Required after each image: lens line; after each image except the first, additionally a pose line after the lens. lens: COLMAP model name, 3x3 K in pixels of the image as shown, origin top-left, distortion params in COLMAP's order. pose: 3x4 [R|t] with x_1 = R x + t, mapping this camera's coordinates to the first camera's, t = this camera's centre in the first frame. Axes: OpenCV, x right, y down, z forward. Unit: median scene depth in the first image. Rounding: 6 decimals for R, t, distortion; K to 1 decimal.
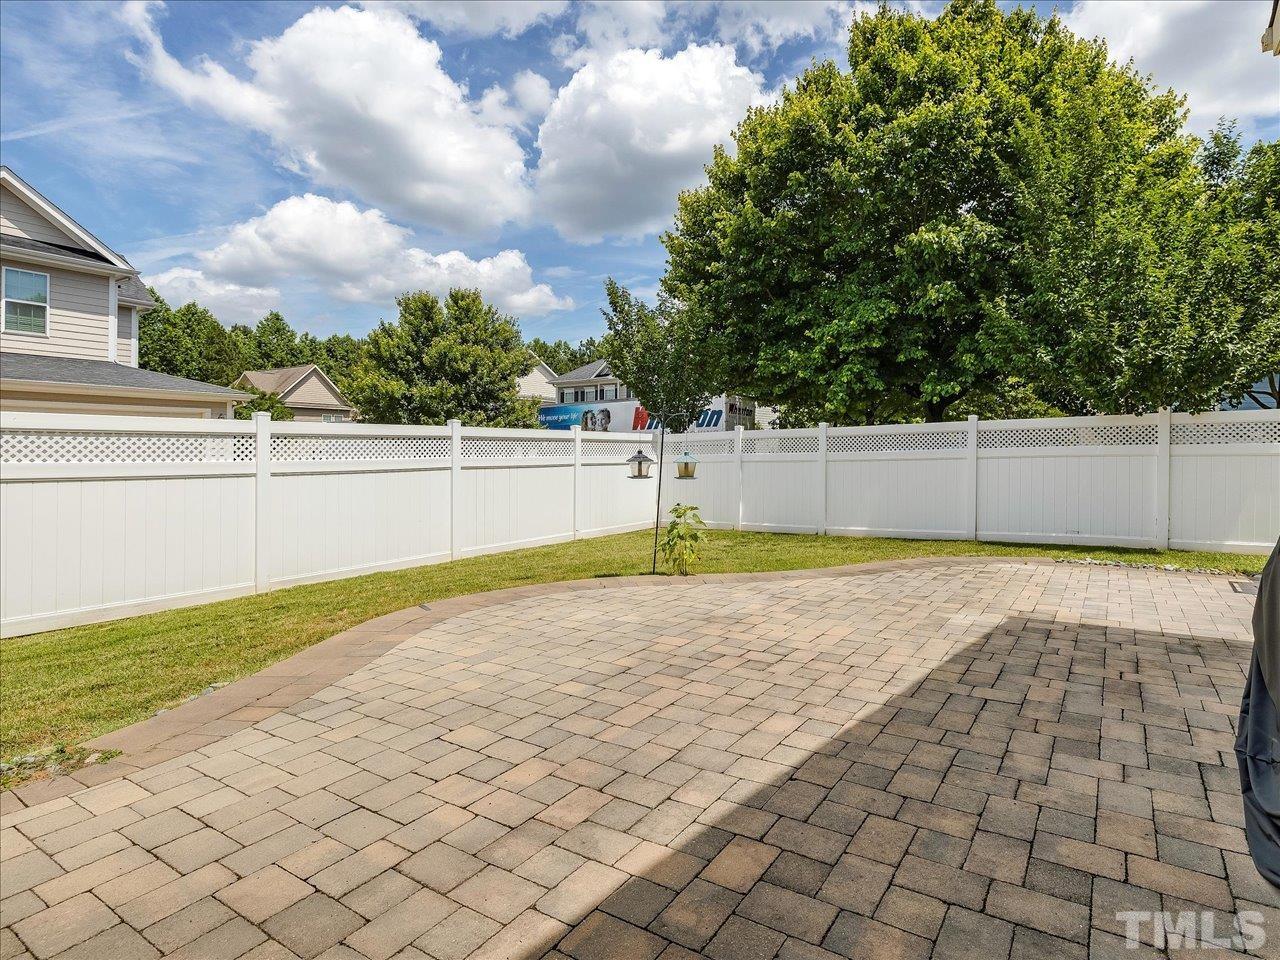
lens RADIAL K [[613.4, 0, 640.2], [0, 613.4, 470.8], [0, 0, 1]] dist [-0.002221, -0.000603]
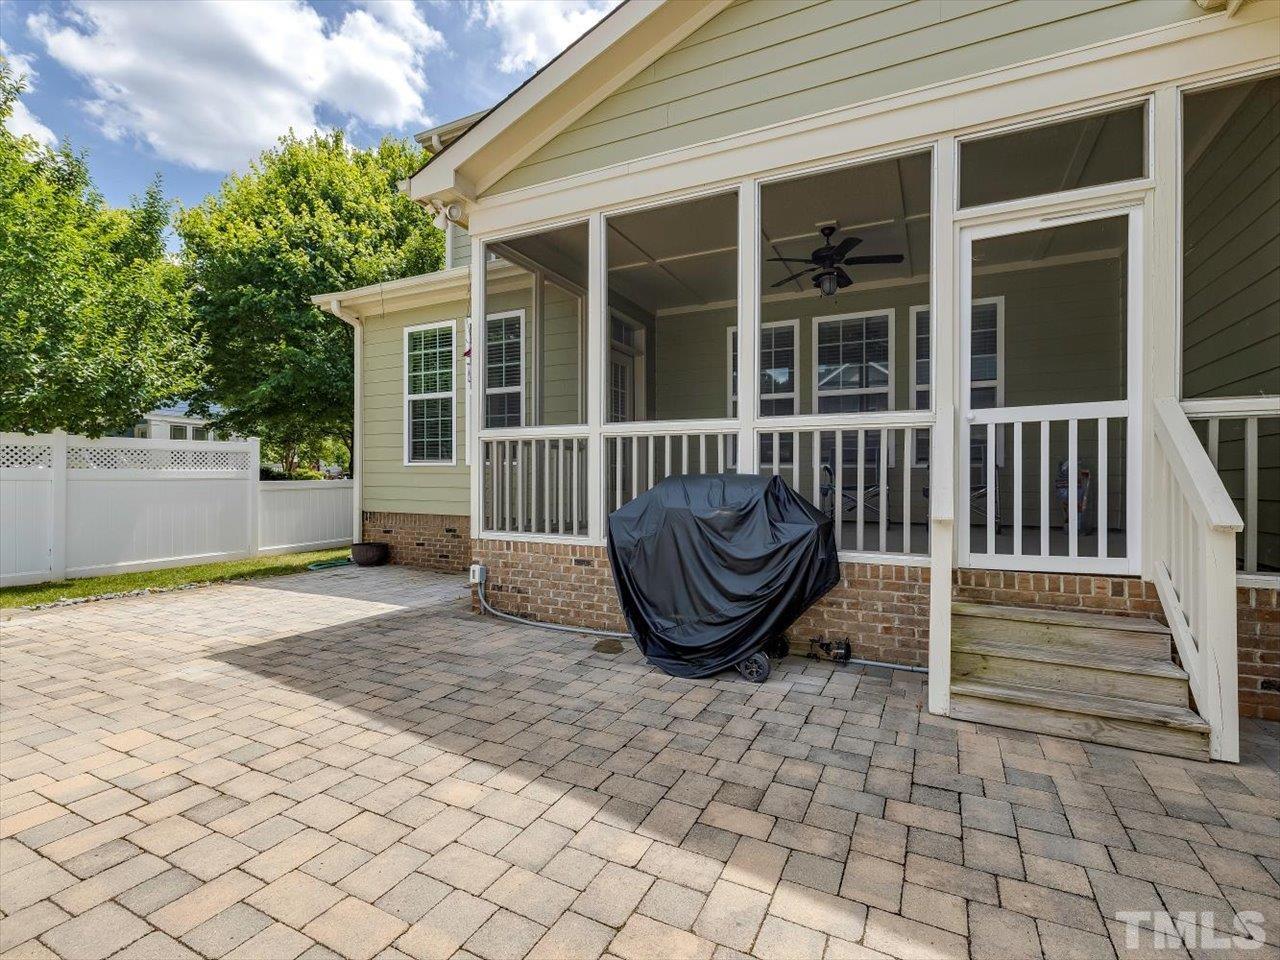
lens RADIAL K [[613.4, 0, 640.9], [0, 613.4, 481.2], [0, 0, 1]] dist [-0.002221, -0.000603]
pose [[-0.097228, 0.002642, 0.995259, -0.673964], [0.024565, 0.999698, -0.000254, -0.009673], [-0.994959, 0.024424, -0.097264, 0.874548]]
